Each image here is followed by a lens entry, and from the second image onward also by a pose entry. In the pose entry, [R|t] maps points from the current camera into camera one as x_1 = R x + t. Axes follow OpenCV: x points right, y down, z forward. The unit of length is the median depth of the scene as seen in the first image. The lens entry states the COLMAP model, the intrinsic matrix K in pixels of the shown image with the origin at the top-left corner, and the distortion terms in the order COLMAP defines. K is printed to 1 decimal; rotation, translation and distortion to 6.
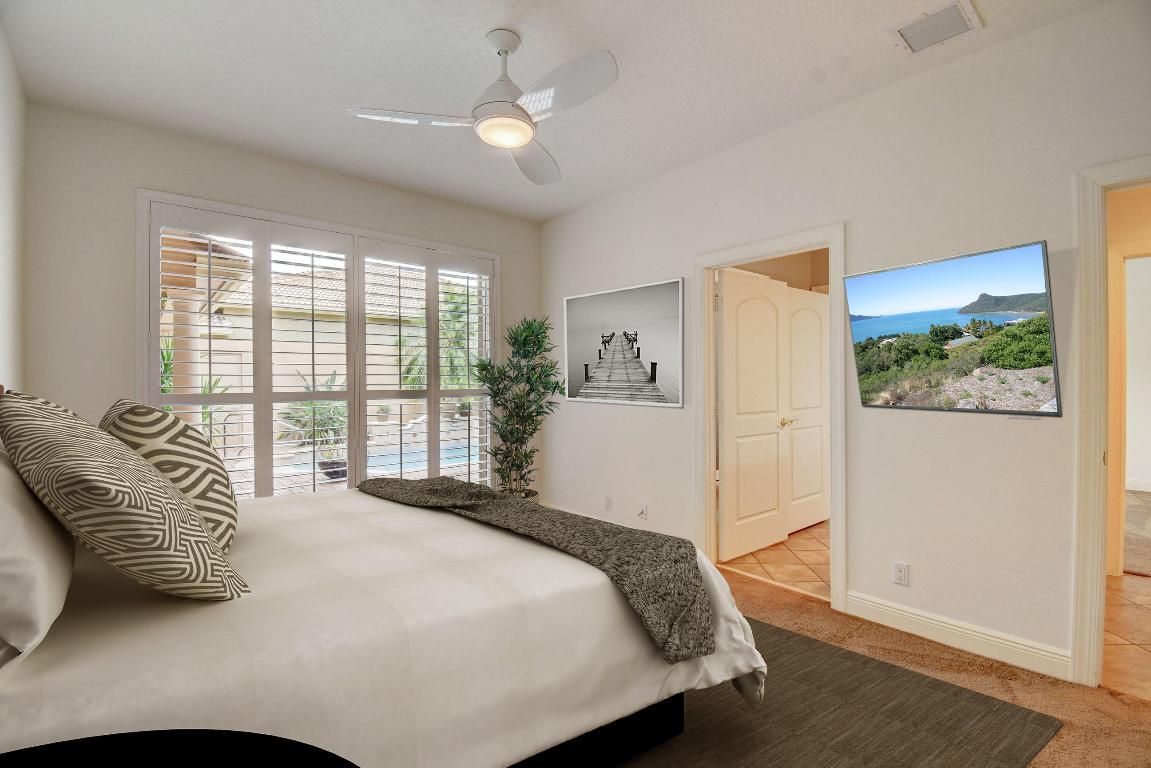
lens RADIAL K [[506.5, 0, 565.6], [0, 506.5, 379.6], [0, 0, 1]] dist [0.000172, -0.009891]
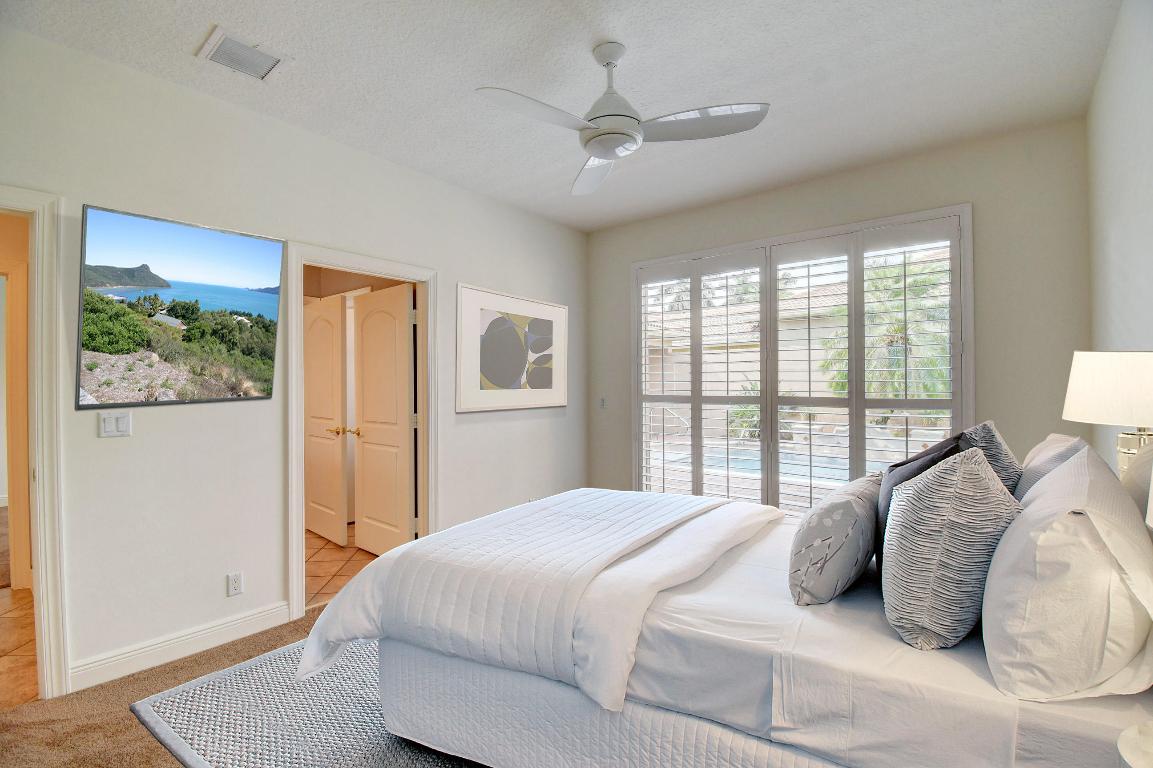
lens RADIAL K [[507.3, 0, 566.4], [0, 507.3, 382.4], [0, 0, 1]] dist [0.000172, -0.009891]
pose [[0.157599, -0.003897, -0.987496, 0.549442], [-0.004170, 0.999981, -0.004612, 0.000134], [0.987494, 0.004845, 0.157579, 0.436392]]
